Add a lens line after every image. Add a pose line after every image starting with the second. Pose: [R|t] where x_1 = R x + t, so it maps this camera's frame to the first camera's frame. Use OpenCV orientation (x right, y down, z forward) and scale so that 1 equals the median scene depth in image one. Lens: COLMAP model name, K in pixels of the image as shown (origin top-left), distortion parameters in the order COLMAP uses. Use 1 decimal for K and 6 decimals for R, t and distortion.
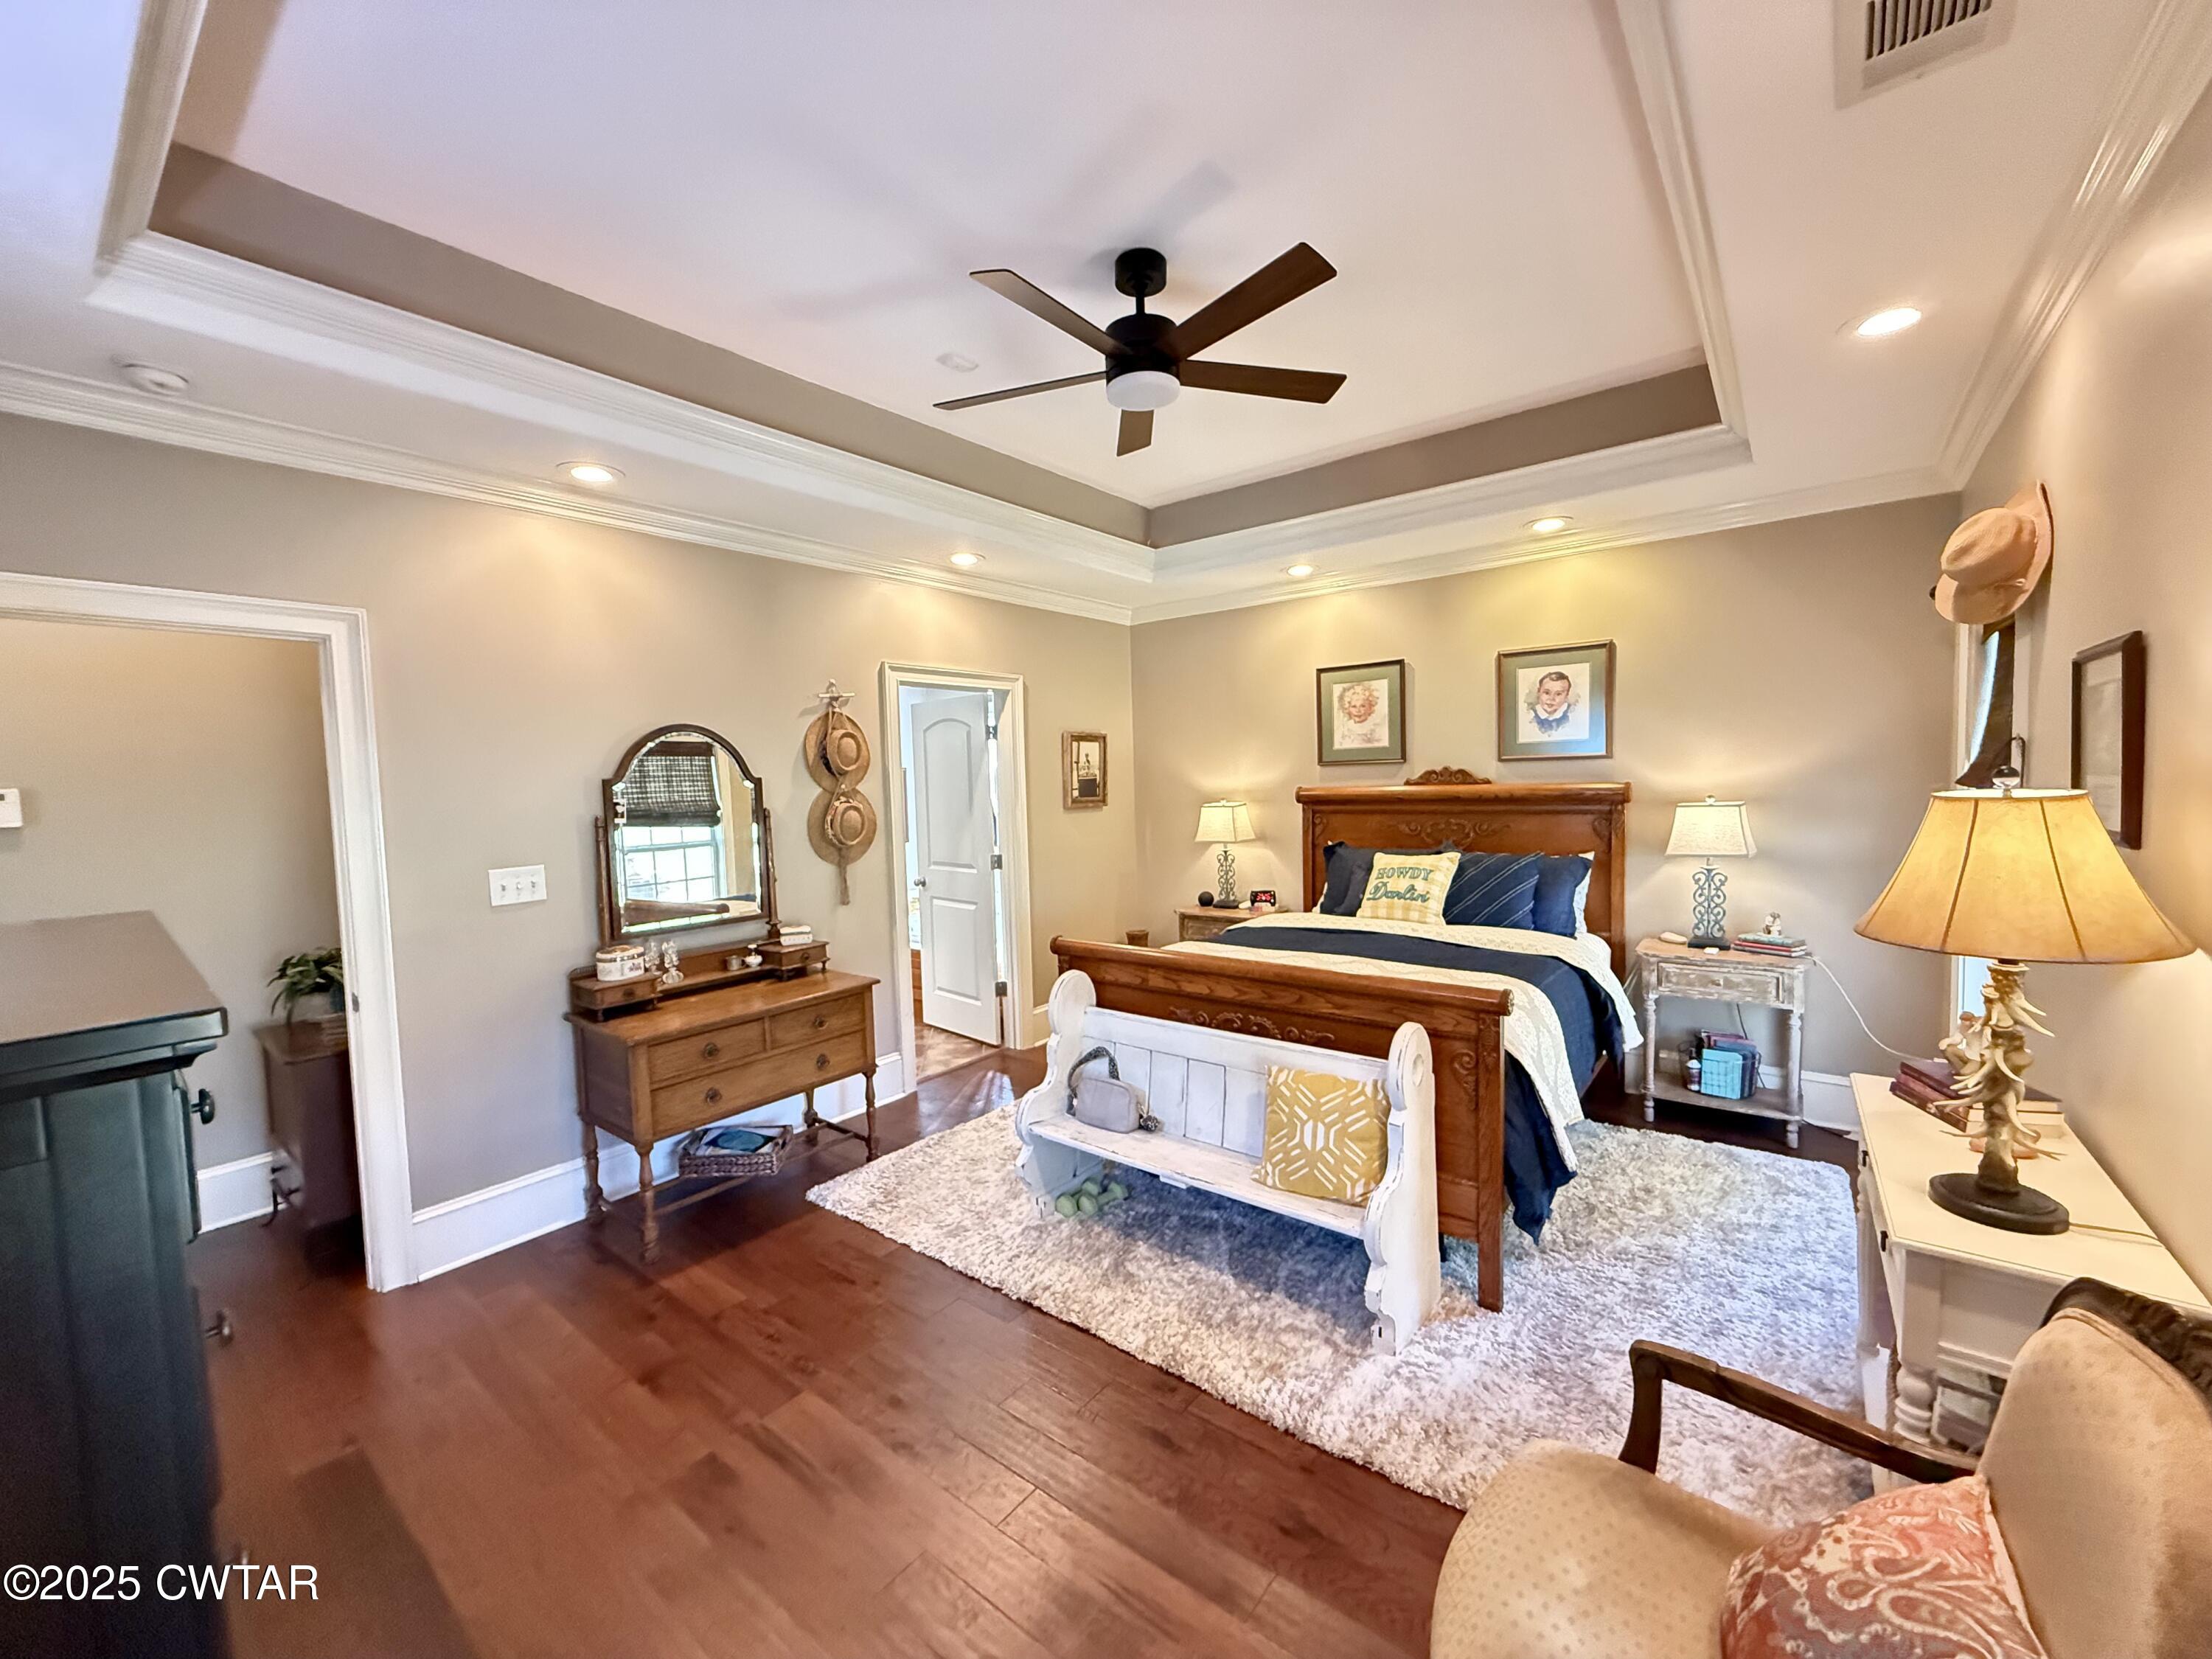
lens RADIAL K [[880.9, 0, 1096.0], [0, 880.9, 829.5], [0, 0, 1]] dist [0.000101, 0.000188]
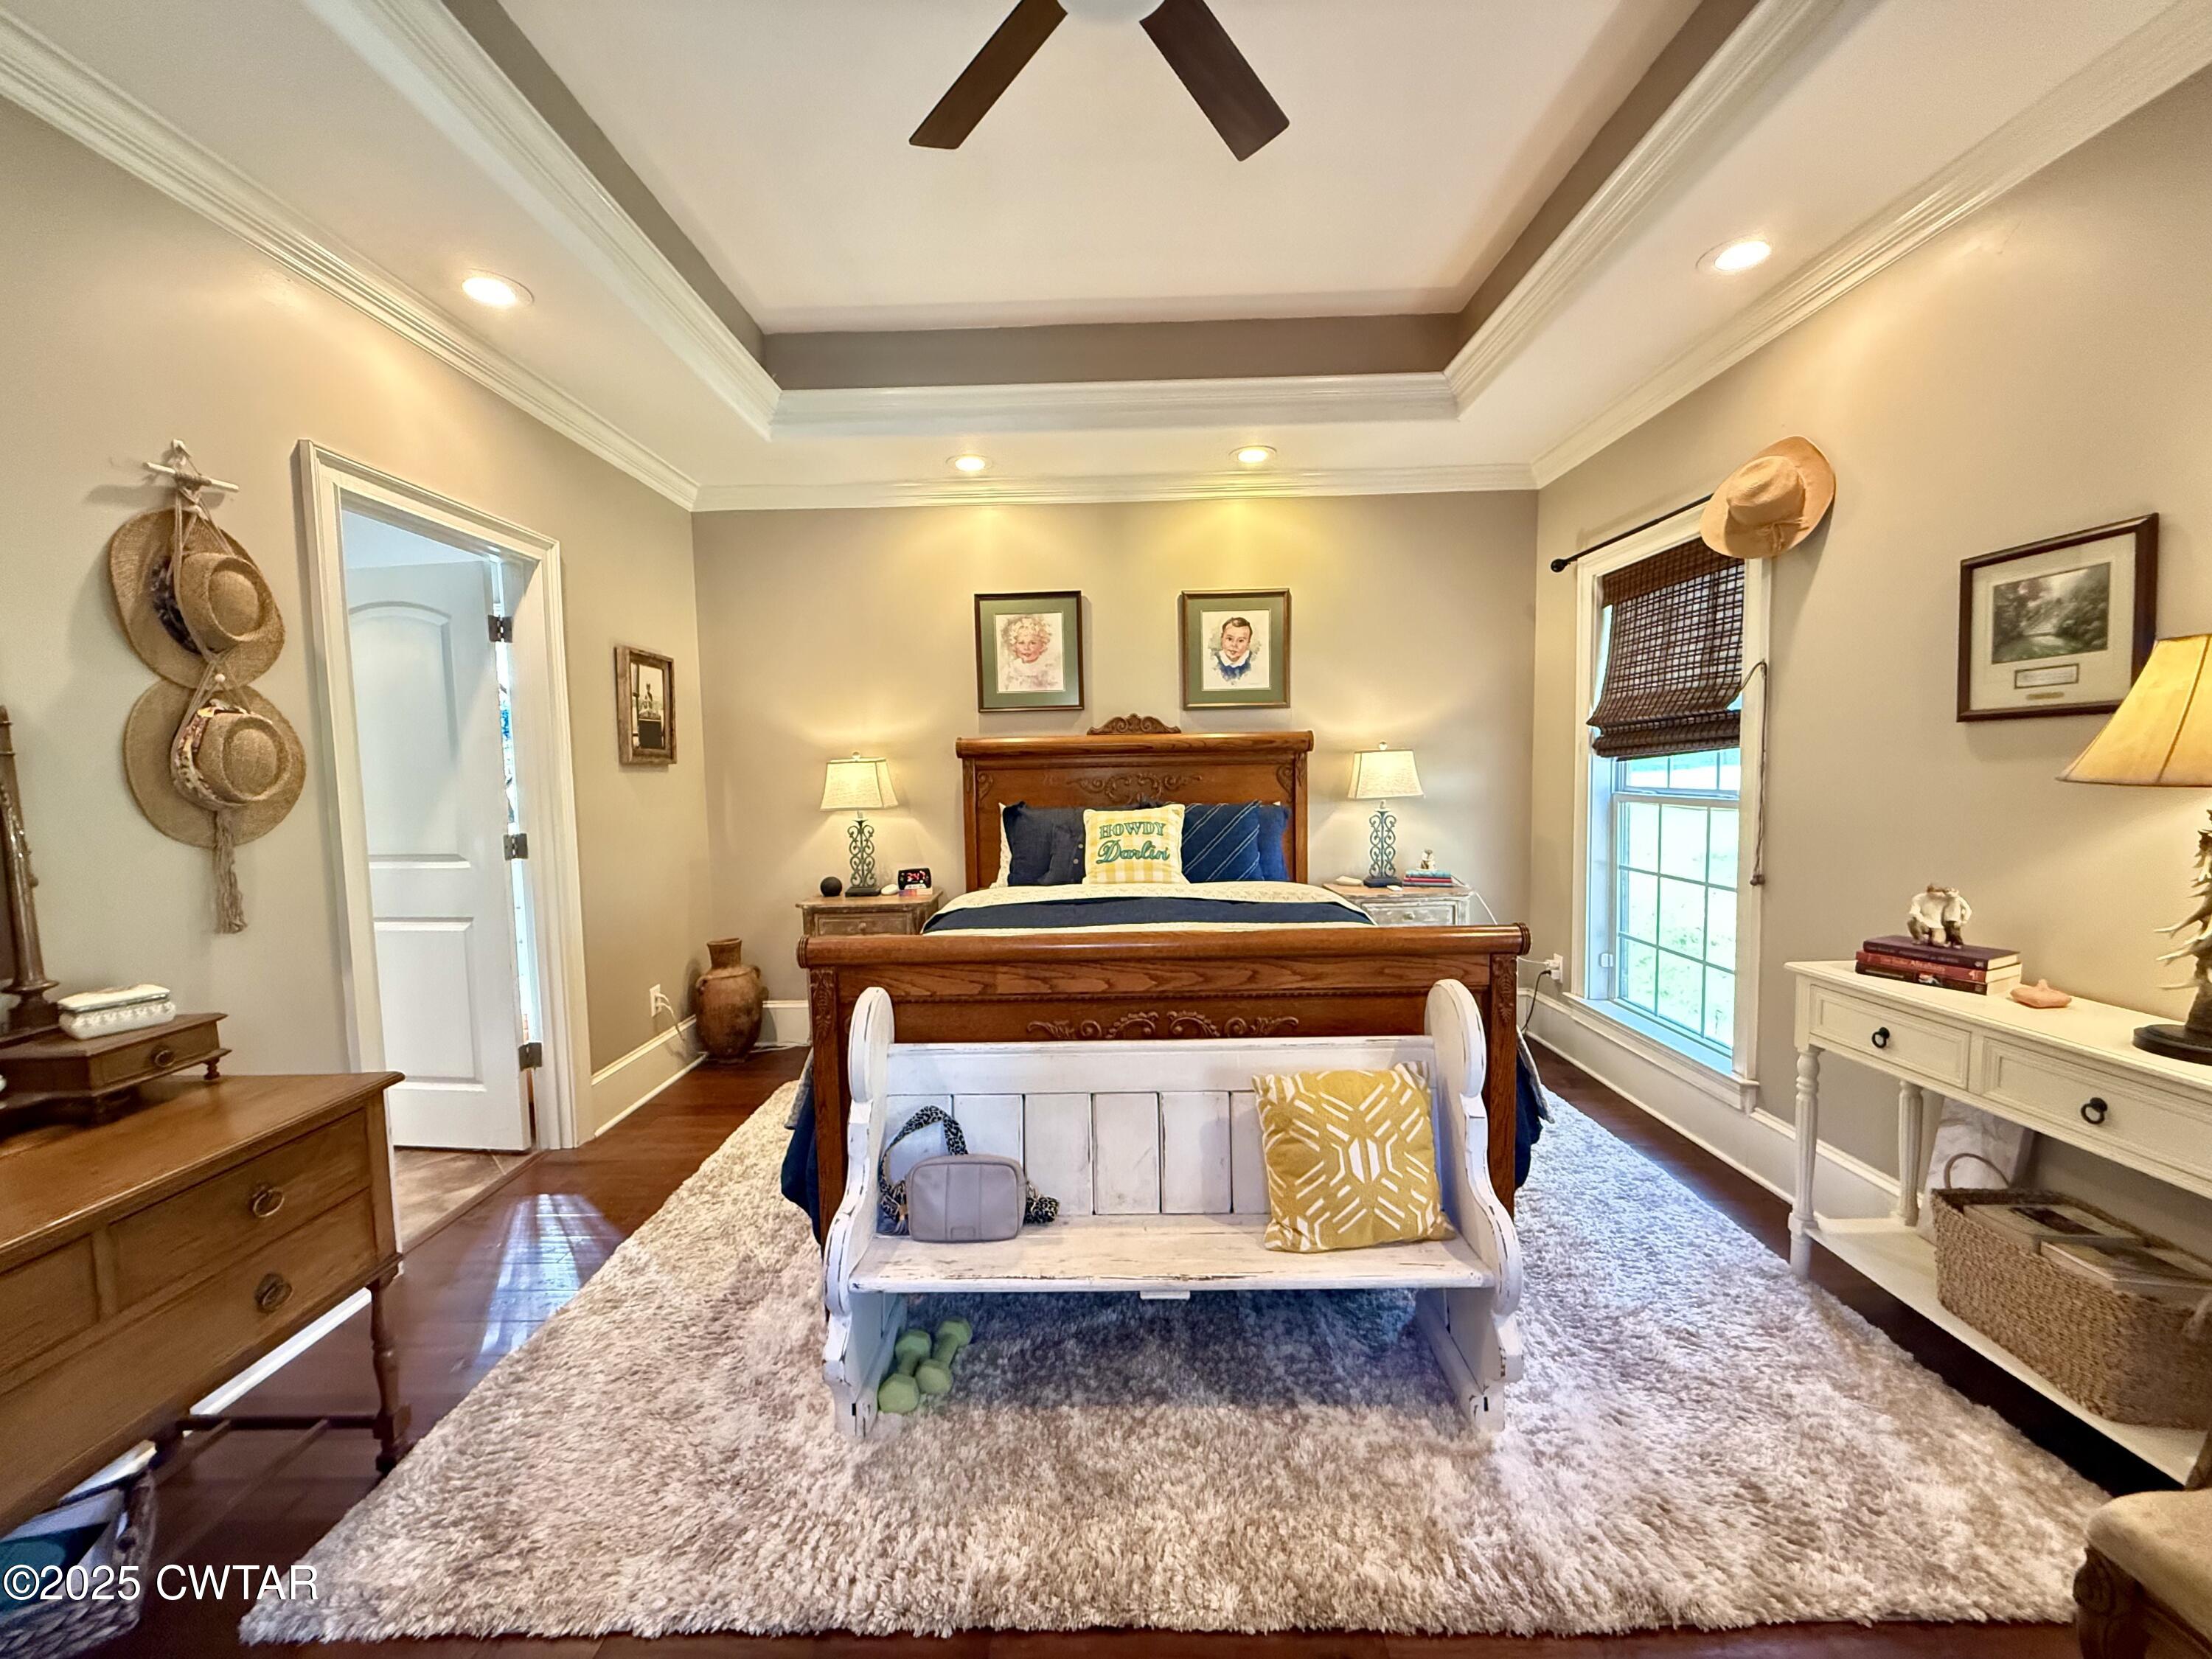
lens RADIAL K [[880.9, 0, 1097.4], [0, 880.9, 829.8], [0, 0, 1]] dist [0.000101, 0.000188]
pose [[0.788402, -0.031502, 0.614353, -0.207270], [0.035118, 0.999364, 0.006177, 0.044055], [-0.614157, 0.016705, 0.789007, 0.346371]]
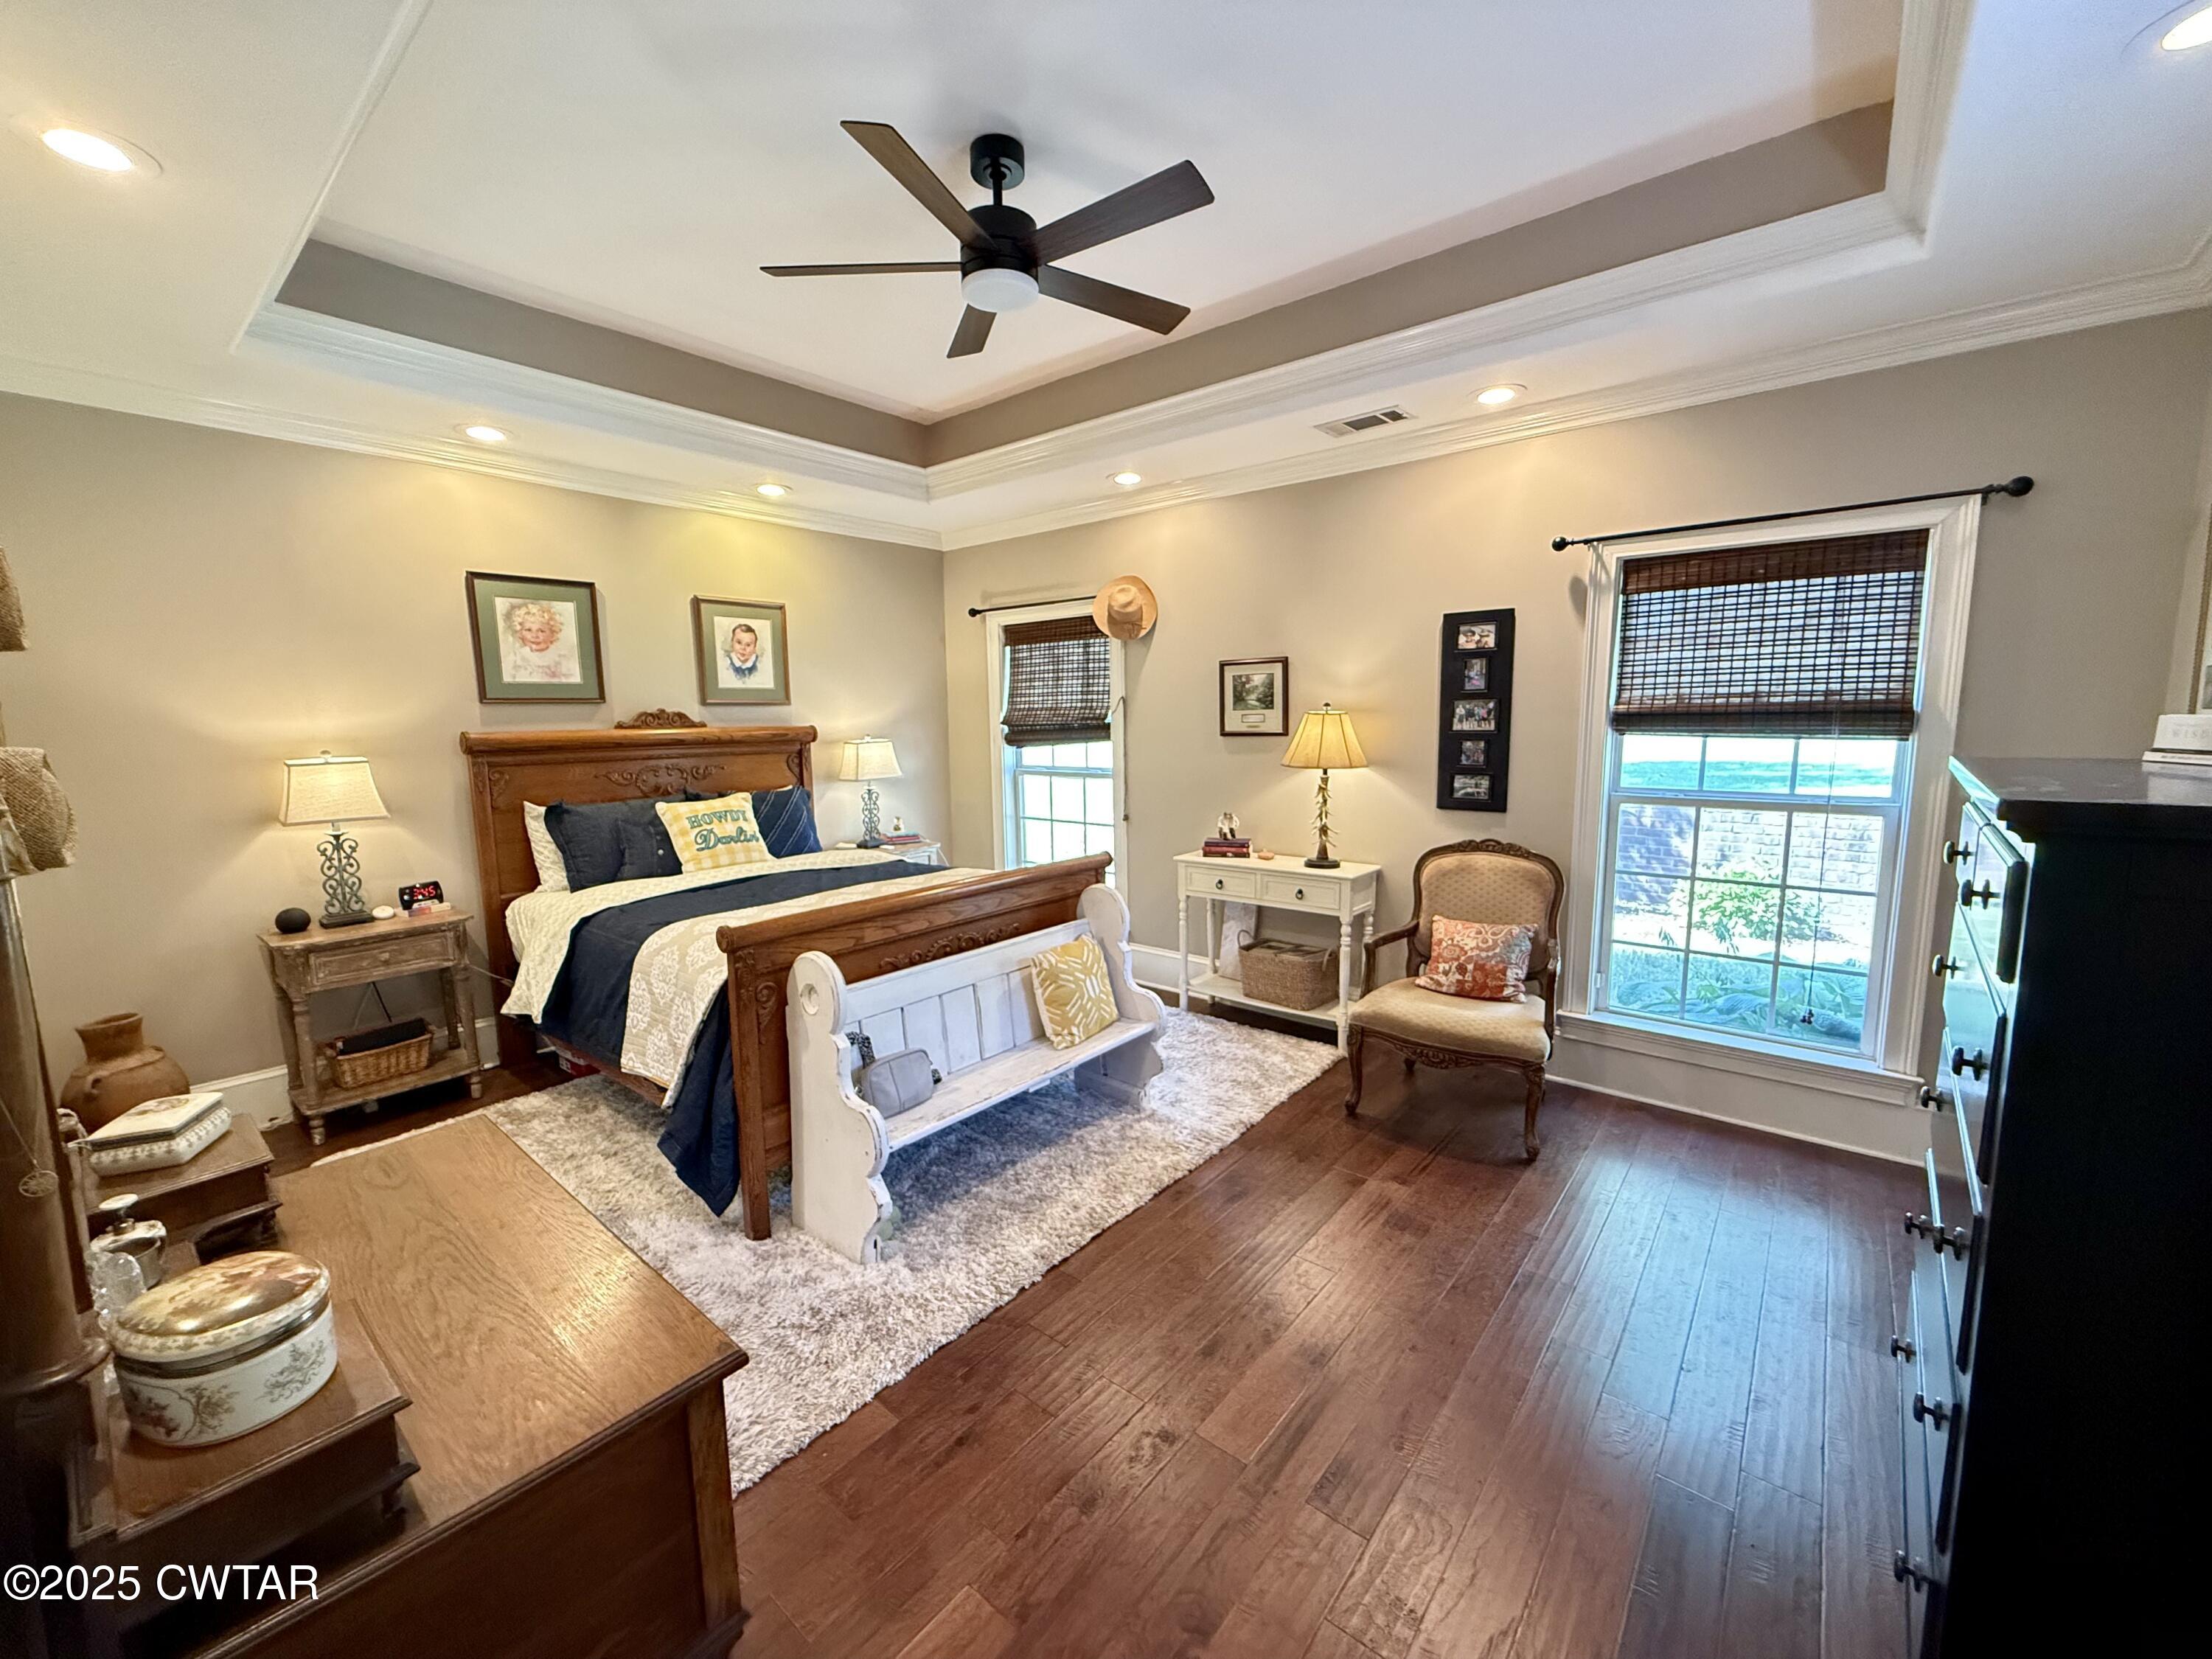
lens RADIAL K [[880.9, 0, 1098.4], [0, 880.9, 827.7], [0, 0, 1]] dist [0.000101, 0.000188]
pose [[0.019473, -0.098299, 0.994966, -0.599460], [0.074987, 0.992496, 0.096588, -0.000851], [-0.996994, 0.072728, 0.026698, 0.569402]]
